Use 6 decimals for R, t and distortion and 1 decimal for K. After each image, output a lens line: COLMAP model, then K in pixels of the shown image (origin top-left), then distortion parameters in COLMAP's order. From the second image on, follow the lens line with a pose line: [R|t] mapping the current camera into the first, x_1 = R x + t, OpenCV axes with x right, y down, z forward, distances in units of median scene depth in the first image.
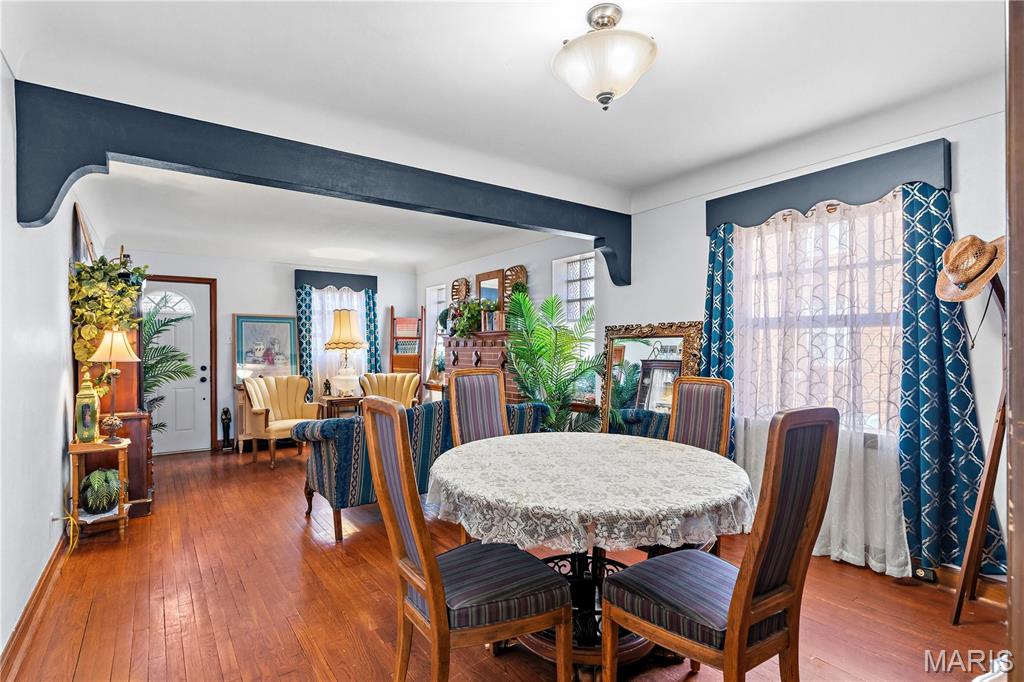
lens RADIAL K [[502.1, 0, 510.8], [0, 502.1, 344.0], [0, 0, 1]] dist [0.005947, 0.000411]
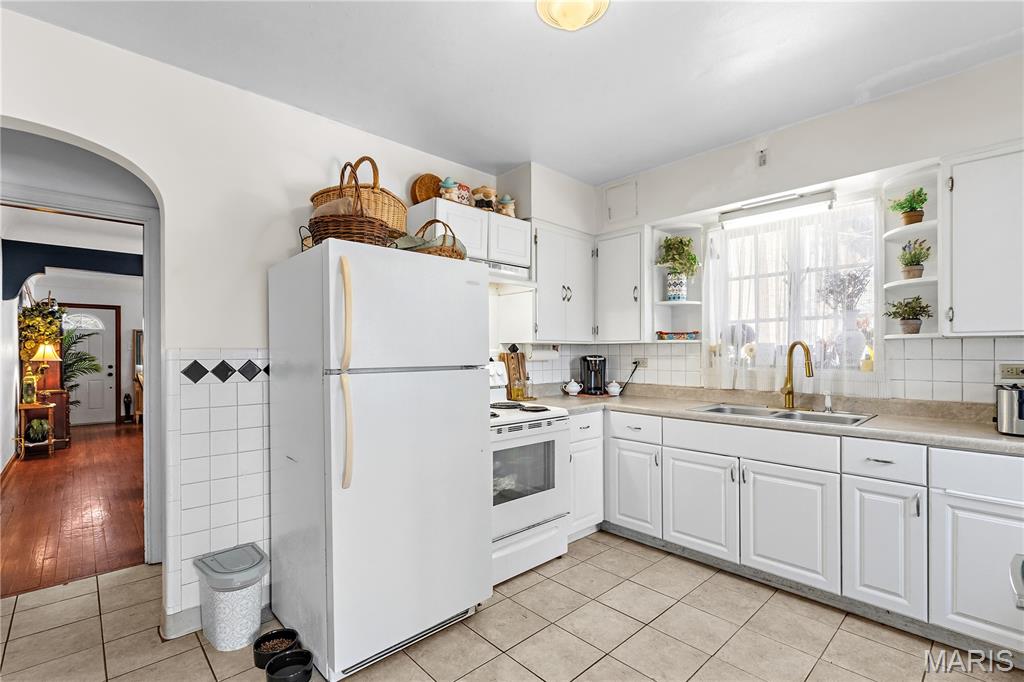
lens RADIAL K [[469.1, 0, 515.0], [0, 469.1, 345.2], [0, 0, 1]] dist [0.004012, 0.000956]
pose [[0.991653, -0.001029, 0.128934, 0.664463], [0.001734, 0.999984, -0.005360, -0.009548], [-0.128926, 0.005539, 0.991639, -0.893381]]
